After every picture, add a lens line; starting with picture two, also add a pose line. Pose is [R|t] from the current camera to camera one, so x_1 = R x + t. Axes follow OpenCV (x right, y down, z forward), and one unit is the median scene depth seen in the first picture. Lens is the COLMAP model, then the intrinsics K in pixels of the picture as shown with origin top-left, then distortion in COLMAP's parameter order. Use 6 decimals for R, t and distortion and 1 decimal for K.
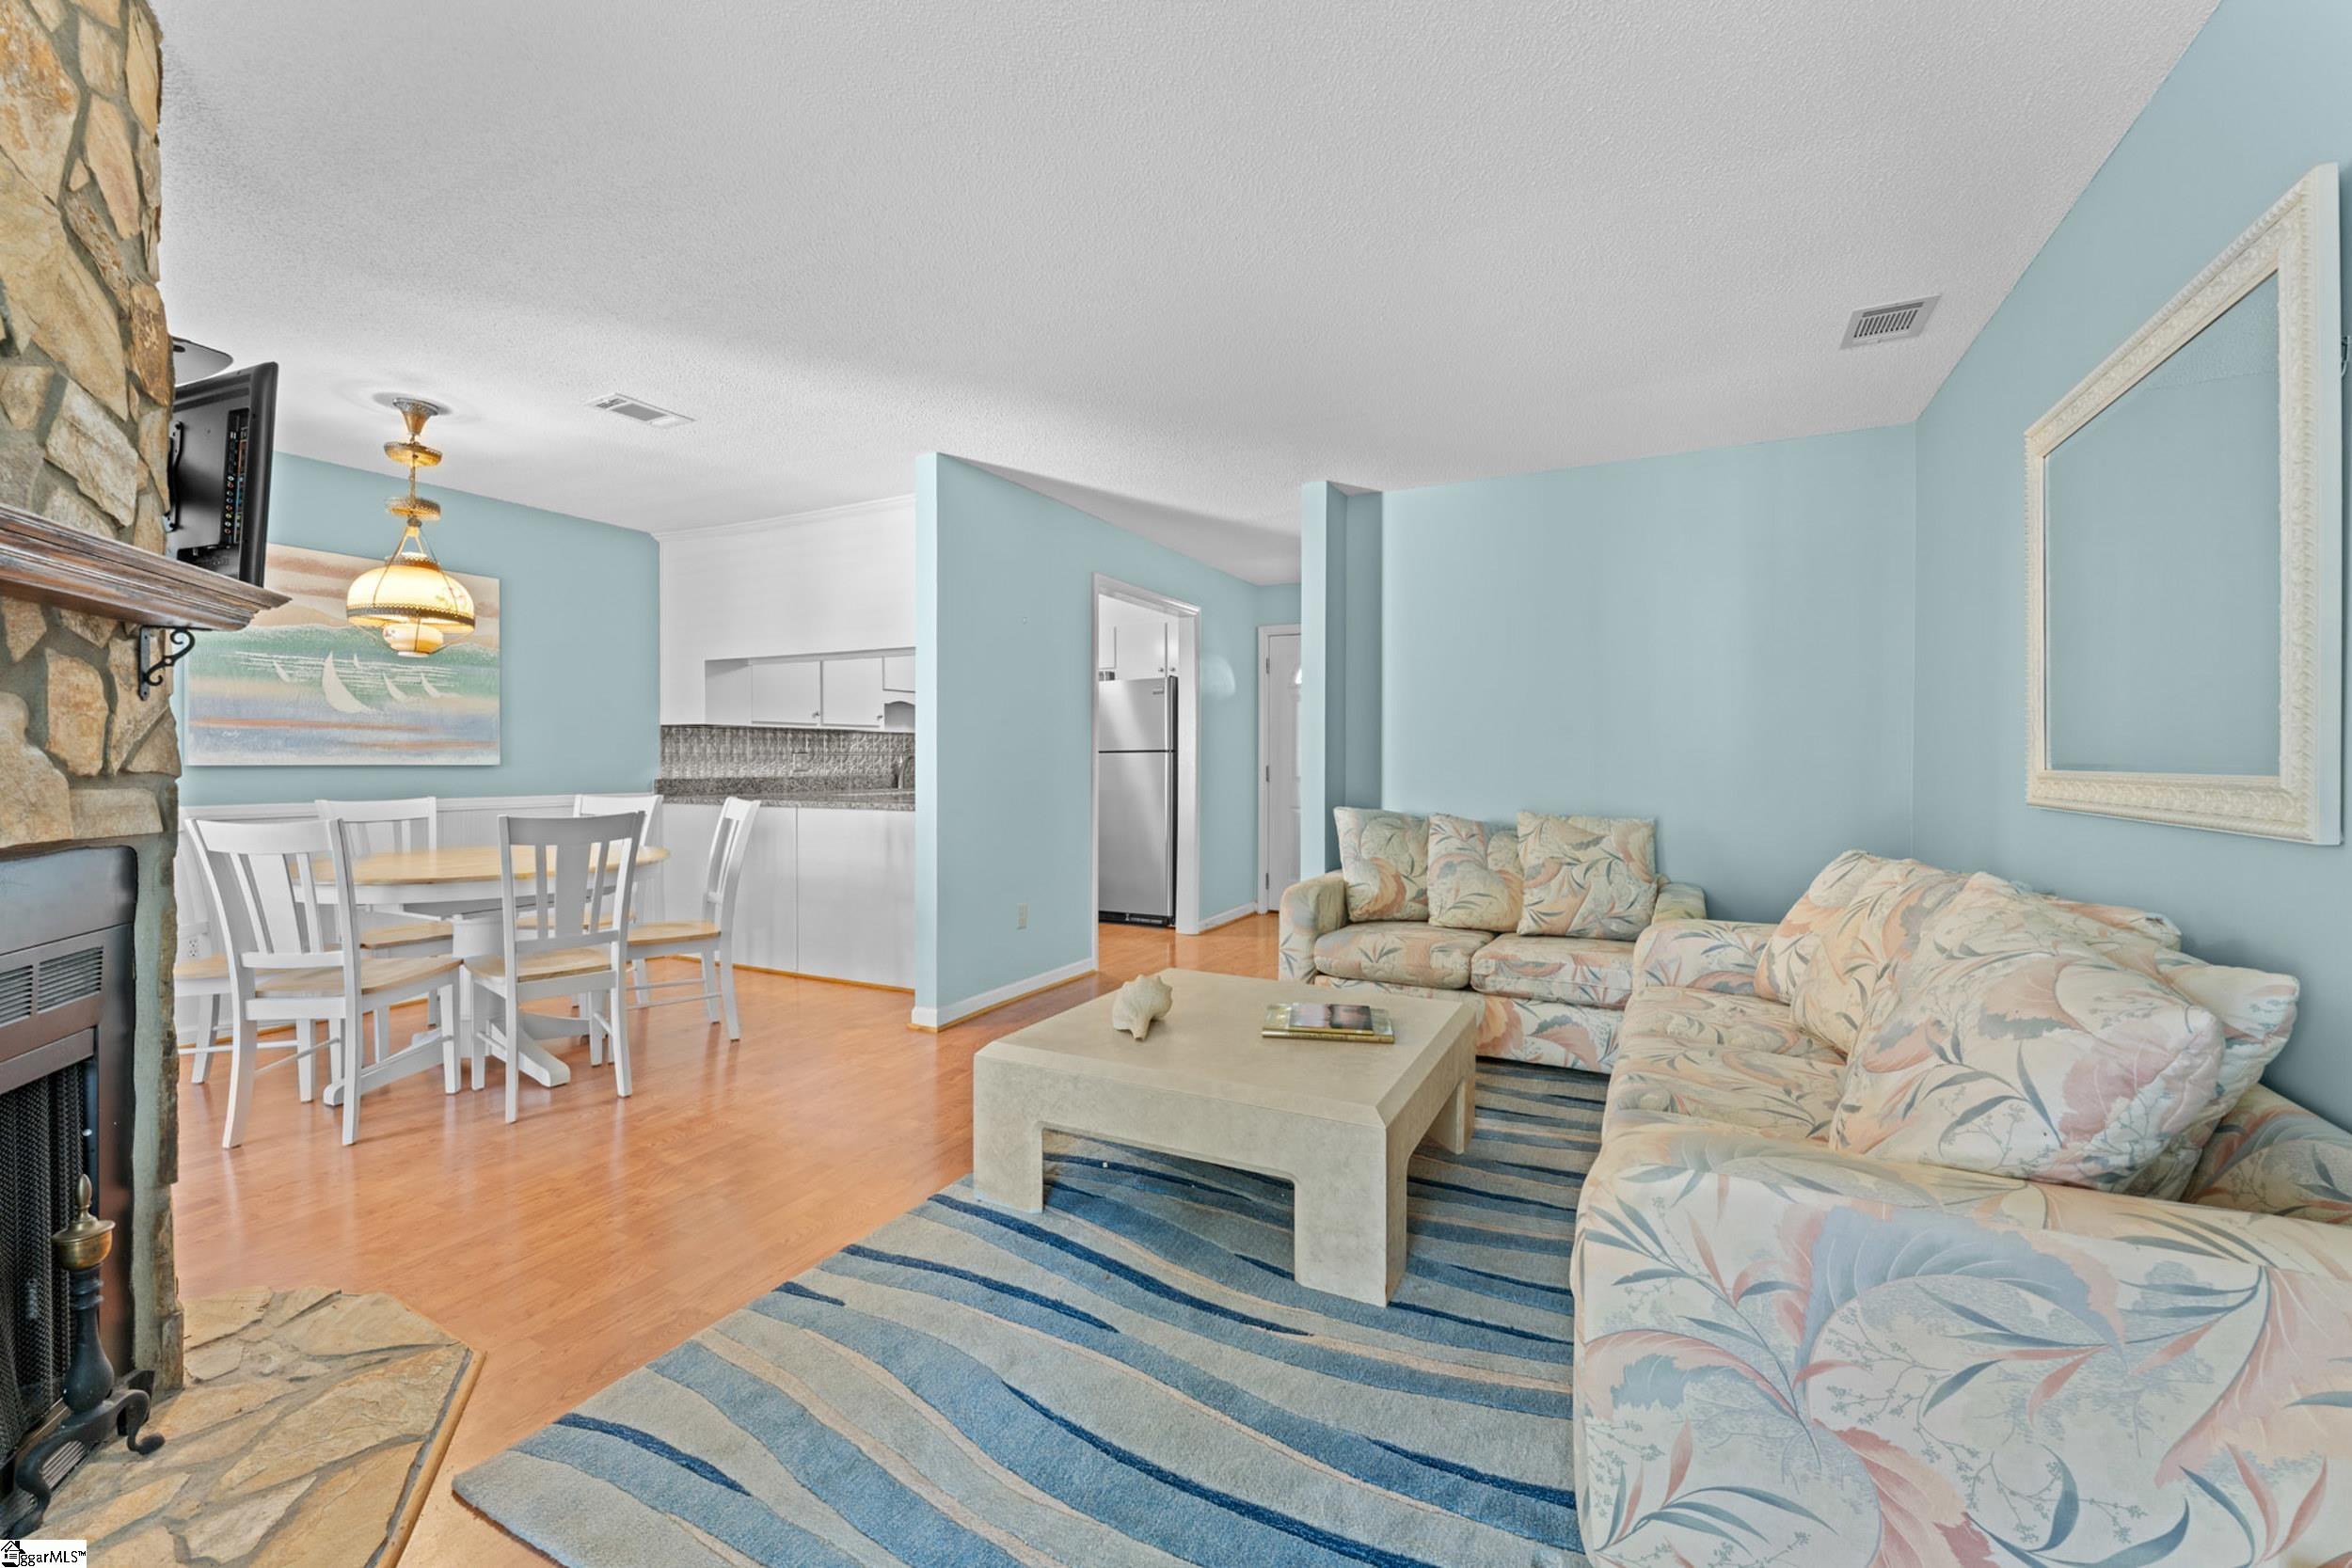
lens RADIAL K [[946.7, 0, 1162.7], [0, 946.7, 771.3], [0, 0, 1]] dist [0.003906, -0.000948]
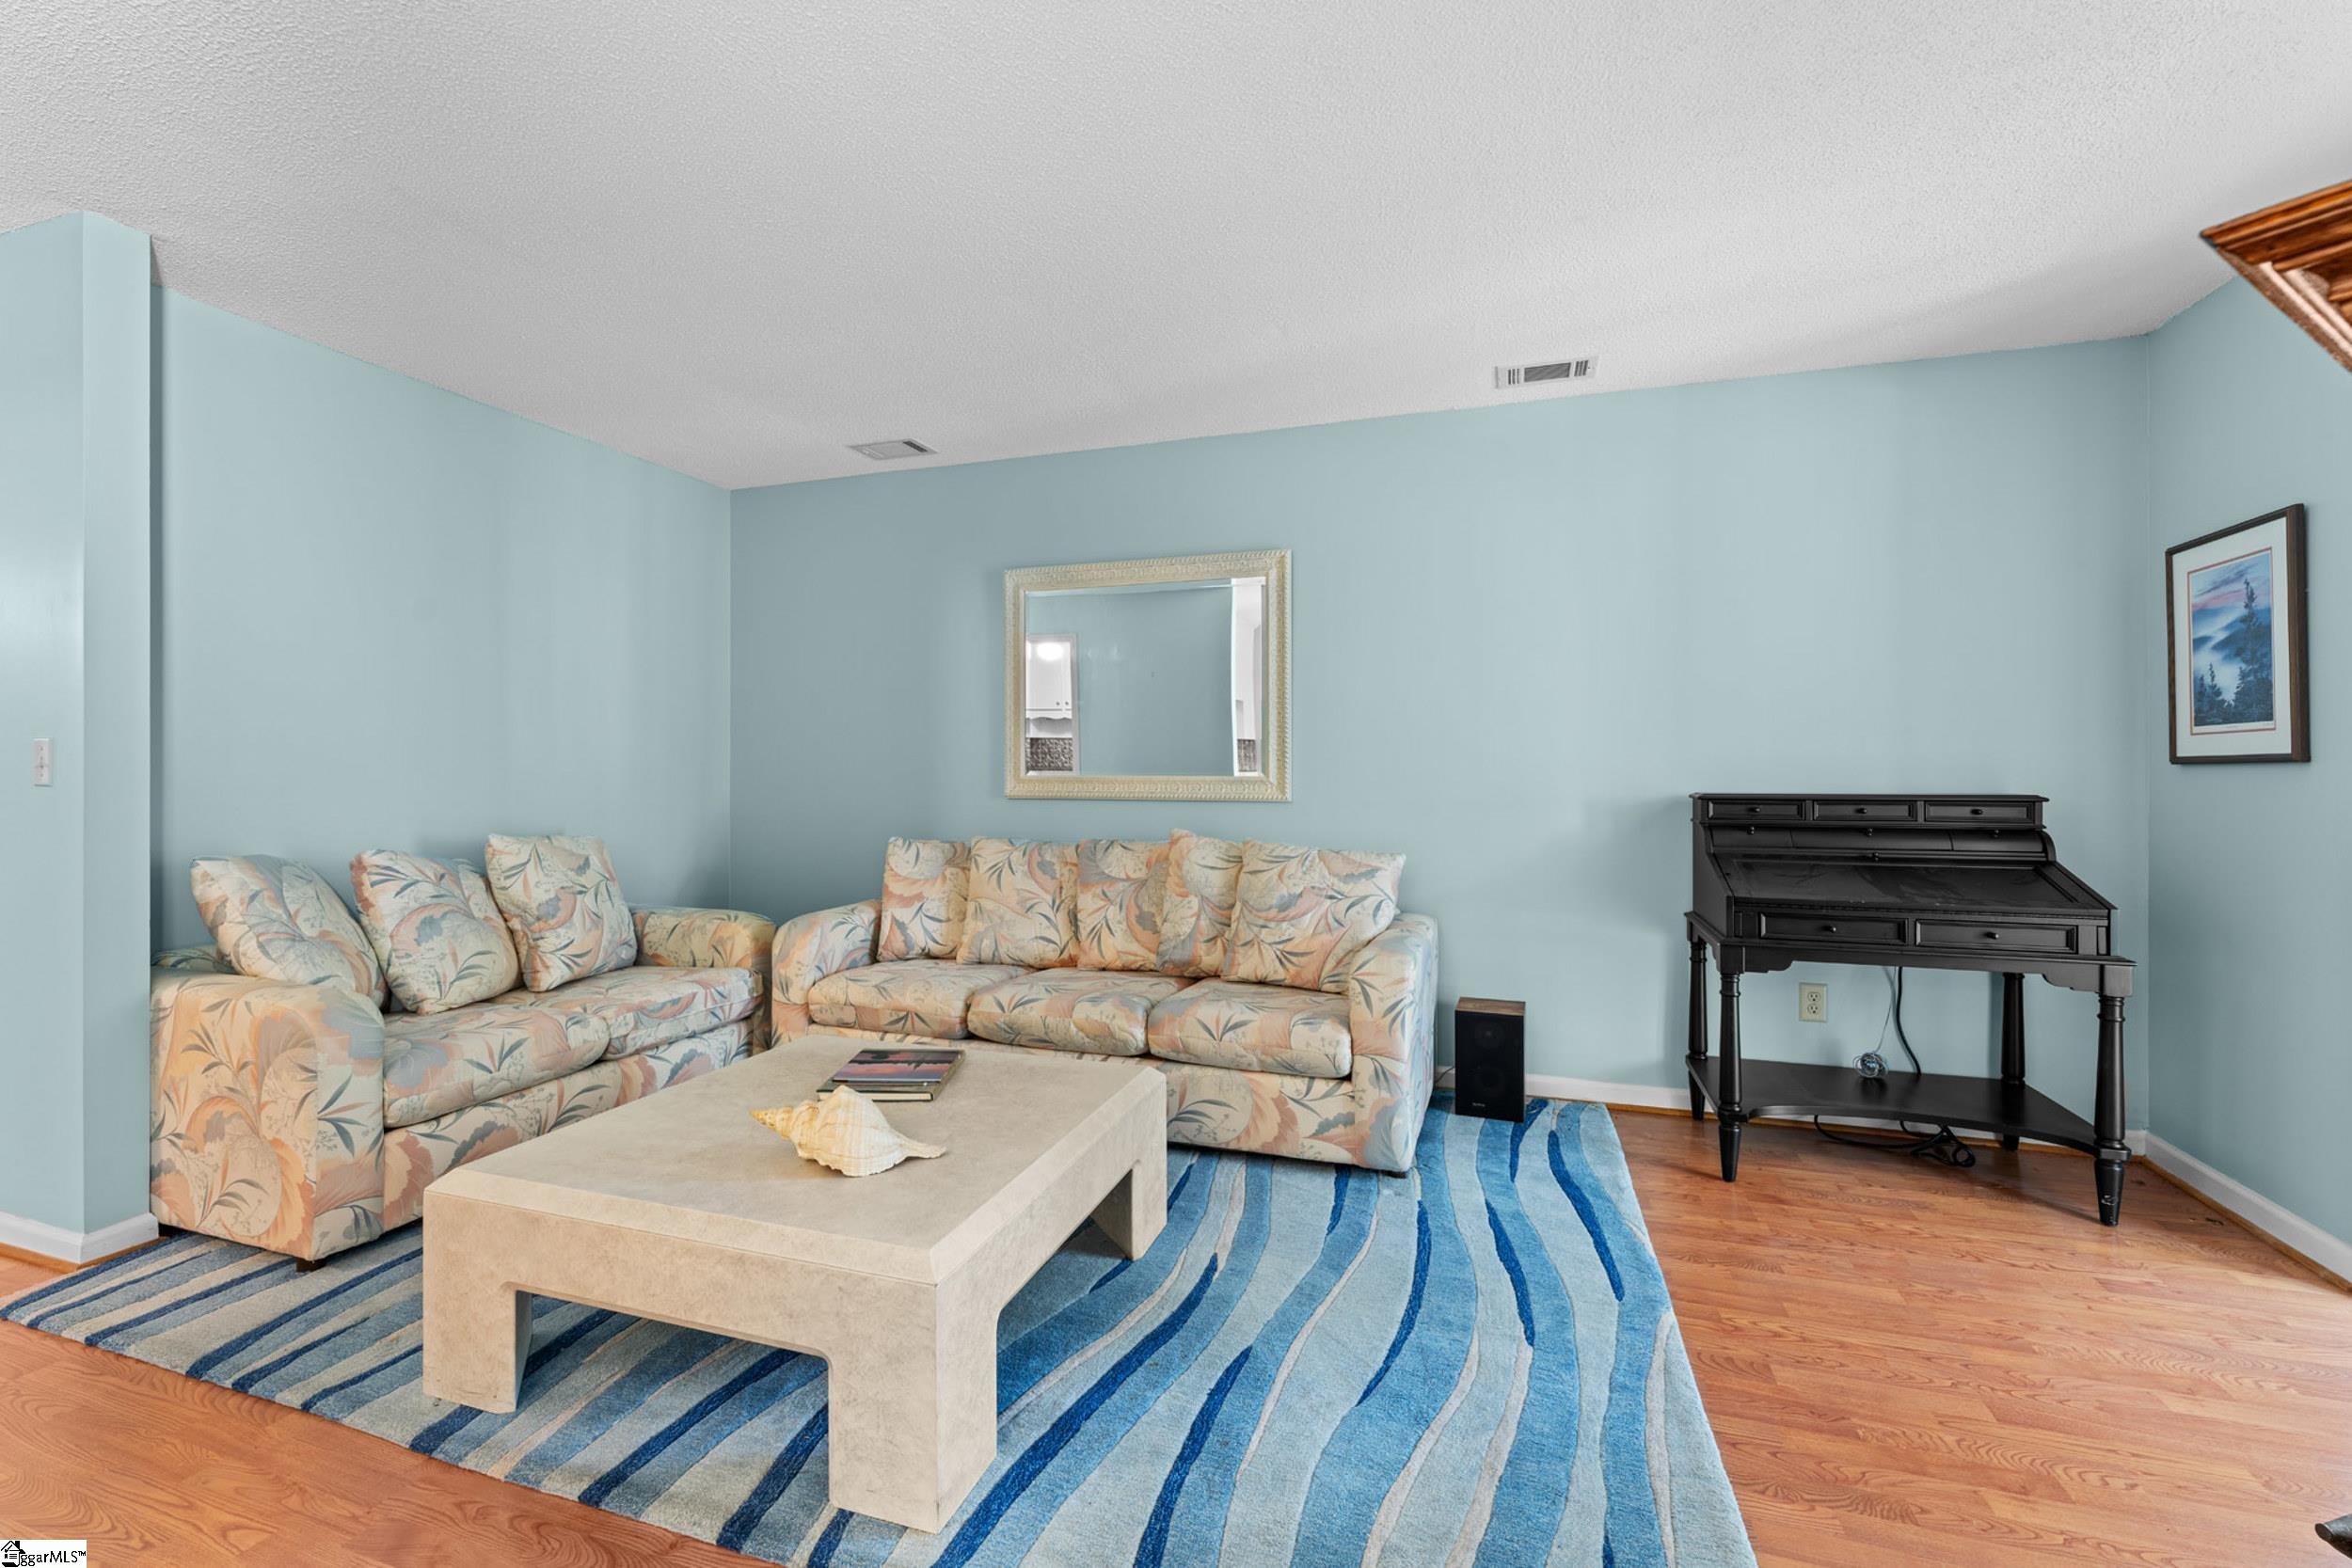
lens RADIAL K [[1008.5, 0, 1162.3], [0, 1008.5, 766.7], [0, 0, 1]] dist [-0.001190, -0.001064]
pose [[-0.156975, 0.001673, 0.987601, -0.539323], [0.010565, 0.999944, -0.000015, -0.008697], [-0.987546, 0.010432, -0.156984, 0.626036]]
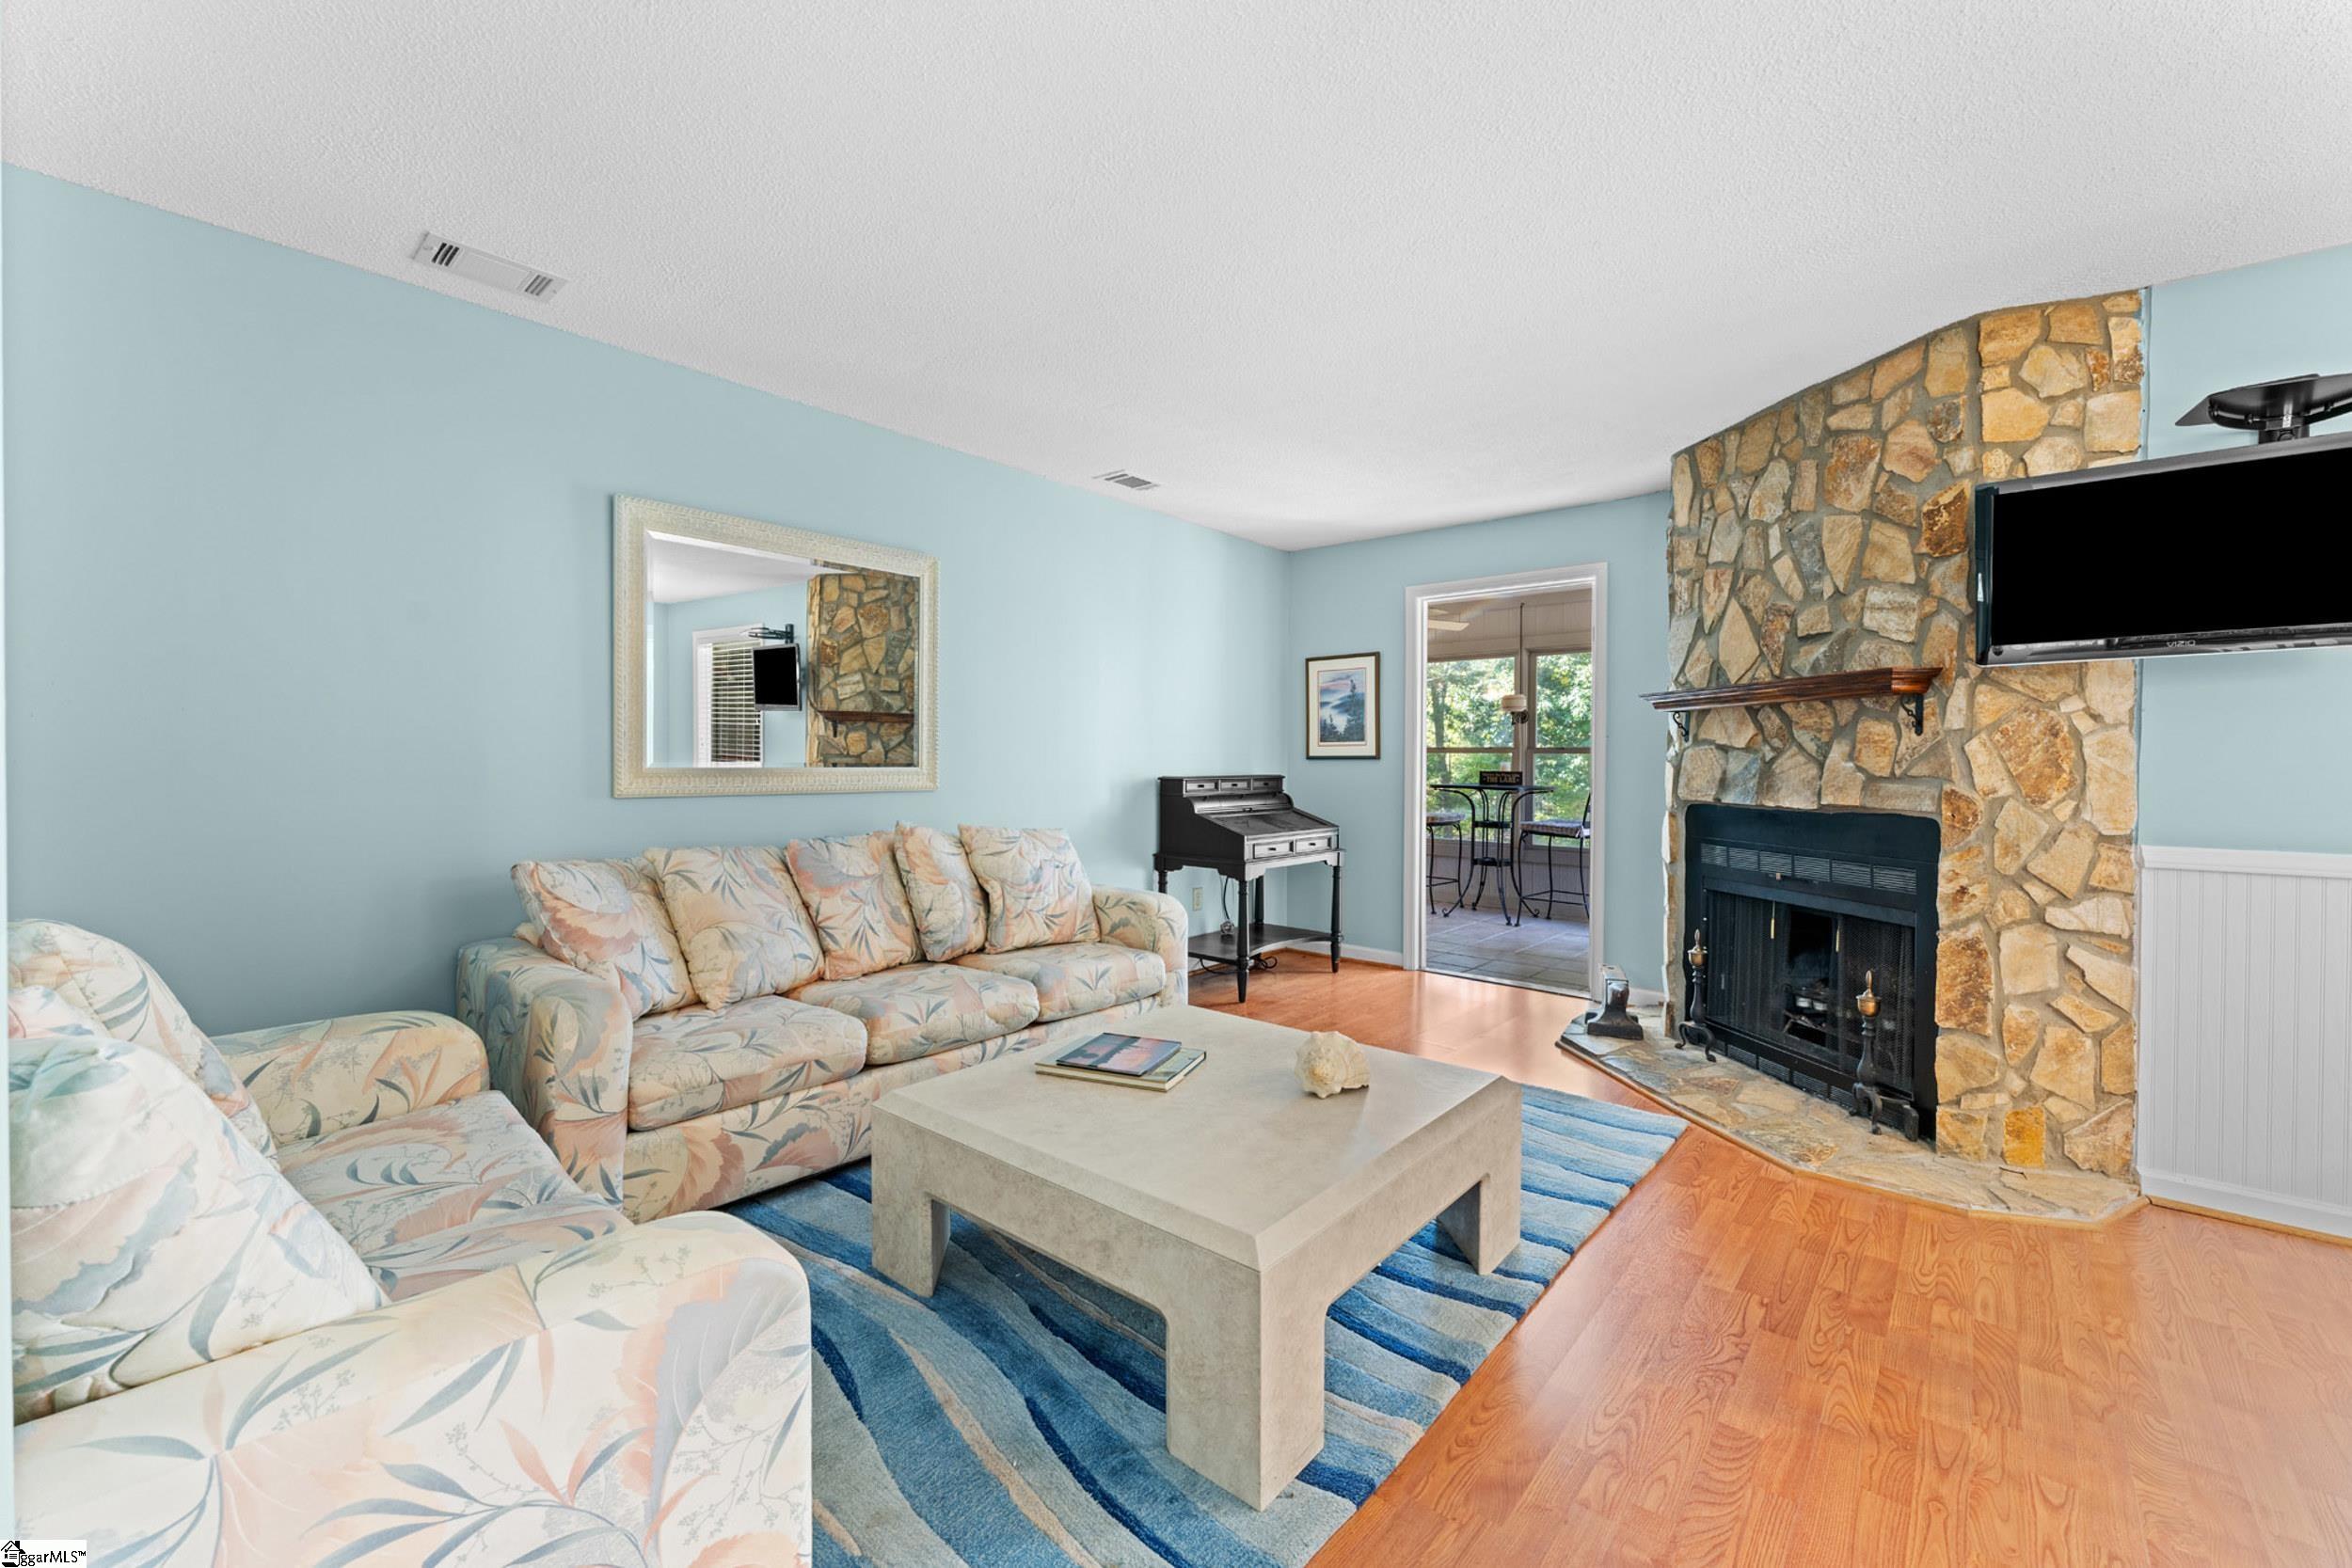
lens RADIAL K [[946.7, 0, 1174.6], [0, 946.7, 777.4], [0, 0, 1]] dist [0.003906, -0.000948]
pose [[-0.974484, -0.010327, 0.224218, -0.047518], [-0.003556, 0.999526, 0.030580, -0.019449], [-0.224428, 0.029002, -0.974059, 1.285435]]
